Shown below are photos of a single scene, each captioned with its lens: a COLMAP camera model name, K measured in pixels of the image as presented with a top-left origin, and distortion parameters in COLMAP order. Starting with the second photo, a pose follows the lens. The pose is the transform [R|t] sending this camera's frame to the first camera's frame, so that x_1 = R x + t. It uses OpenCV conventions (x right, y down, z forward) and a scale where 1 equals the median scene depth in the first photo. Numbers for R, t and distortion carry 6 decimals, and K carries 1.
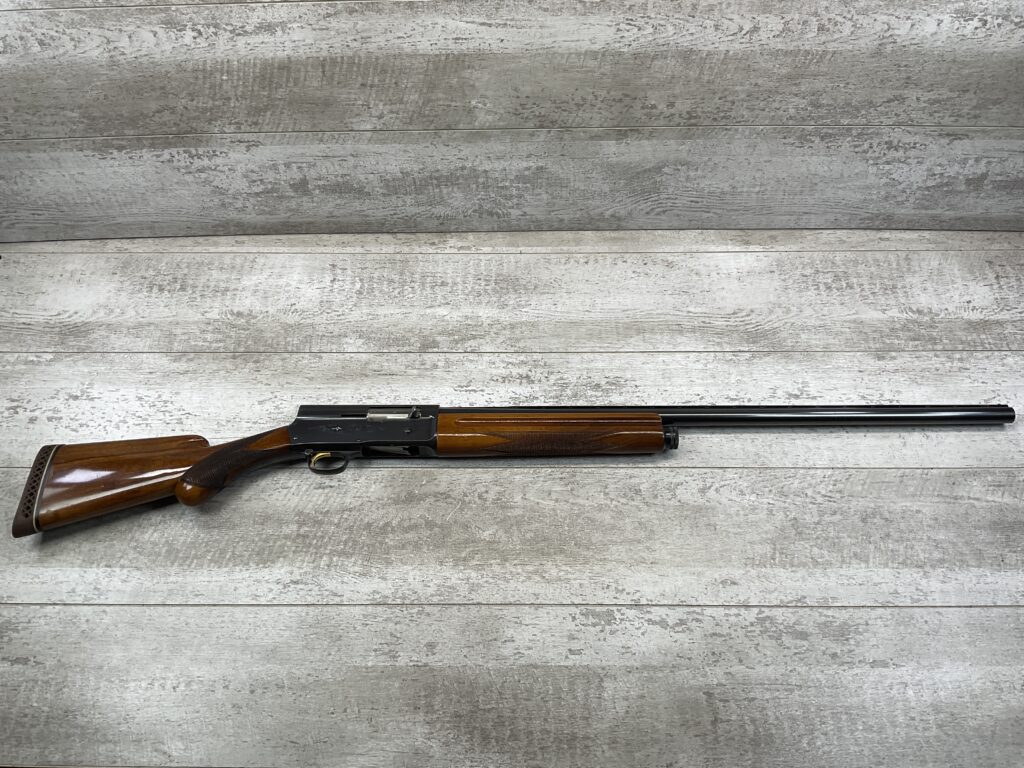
lens RADIAL K [[855.2, 0, 510.2], [0, 855.2, 381.9], [0, 0, 1]] dist [0.090656, -0.198819]
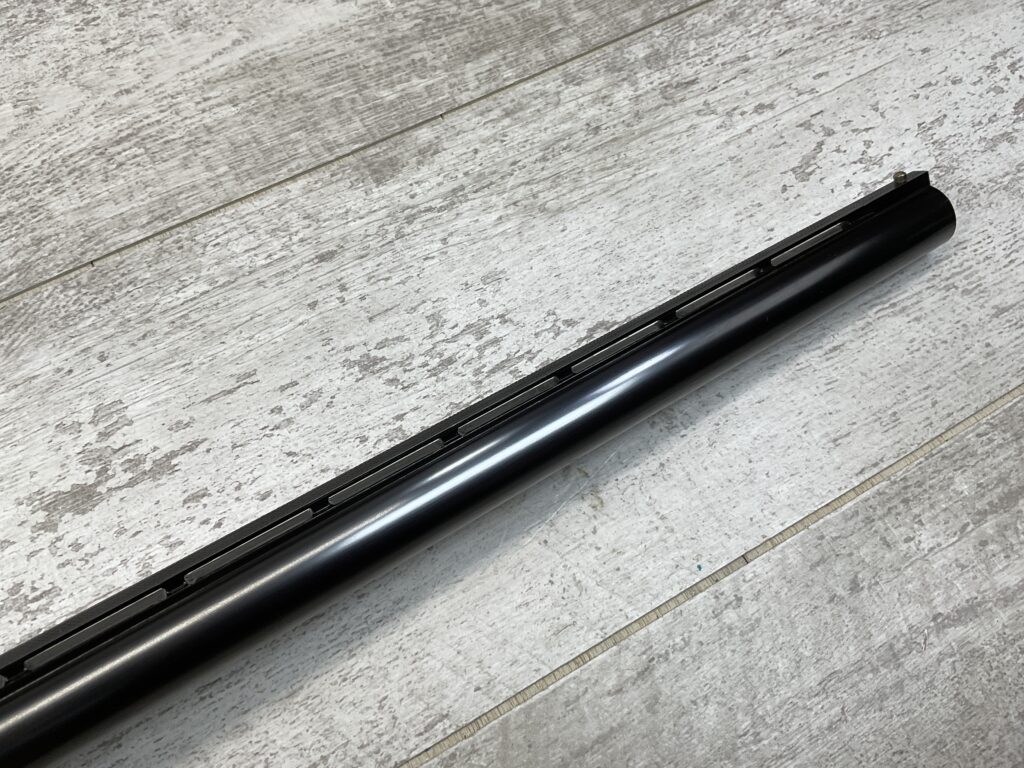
lens RADIAL K [[858.3, 0, 504.2], [0, 858.3, 384.8], [0, 0, 1]] dist [0.053796, -0.120376]
pose [[0.863579, -0.442395, 0.241904, 0.376637], [0.404212, 0.894215, 0.192336, -0.006212], [-0.301403, -0.068316, 0.951046, 0.761192]]
